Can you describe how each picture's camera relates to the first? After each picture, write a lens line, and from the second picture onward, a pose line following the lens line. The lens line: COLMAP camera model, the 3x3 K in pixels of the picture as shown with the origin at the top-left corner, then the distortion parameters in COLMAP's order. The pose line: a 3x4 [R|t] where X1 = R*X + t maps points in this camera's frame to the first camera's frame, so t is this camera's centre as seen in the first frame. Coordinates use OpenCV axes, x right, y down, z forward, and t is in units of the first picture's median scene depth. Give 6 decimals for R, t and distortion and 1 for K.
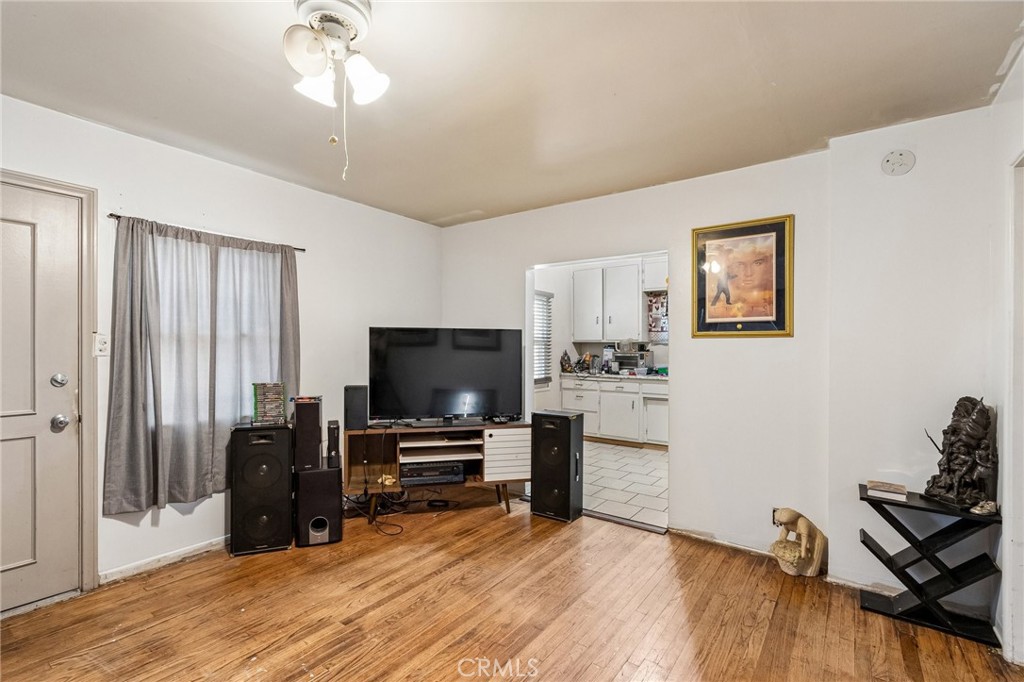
lens RADIAL K [[483.2, 0, 512.8], [0, 483.2, 340.4], [0, 0, 1]] dist [0.002436, 0.000046]
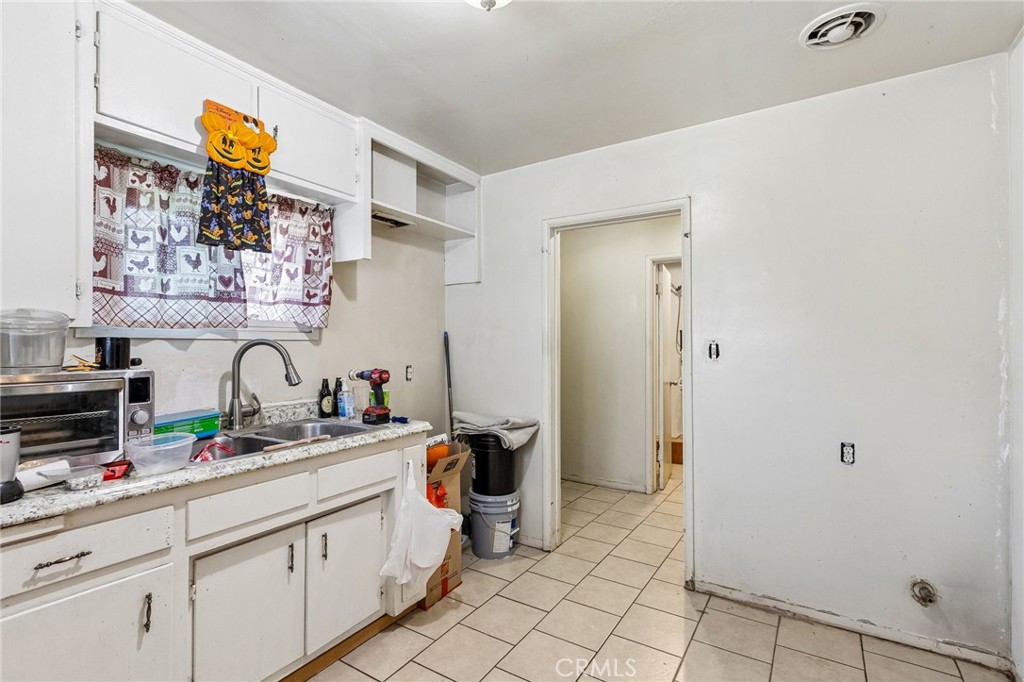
lens RADIAL K [[483.2, 0, 505.3], [0, 483.2, 341.5], [0, 0, 1]] dist [0.002436, 0.000046]
pose [[-0.049286, 0.009399, 0.998740, 0.017168], [-0.012757, 0.999868, -0.010040, 0.008879], [-0.998703, -0.013235, -0.049160, 0.782407]]
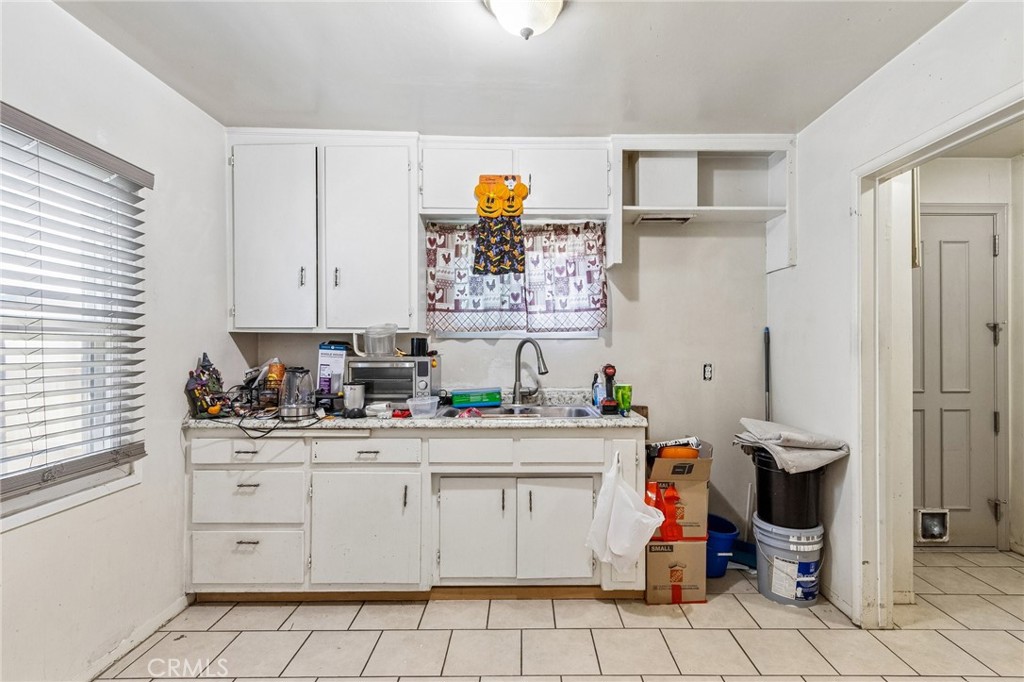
lens RADIAL K [[483.2, 0, 519.8], [0, 483.2, 348.1], [0, 0, 1]] dist [0.002436, 0.000046]
pose [[0.811579, -0.002140, 0.584239, 0.090739], [-0.009434, 0.999815, 0.016768, 0.007928], [-0.584166, -0.019121, 0.811409, 0.587450]]
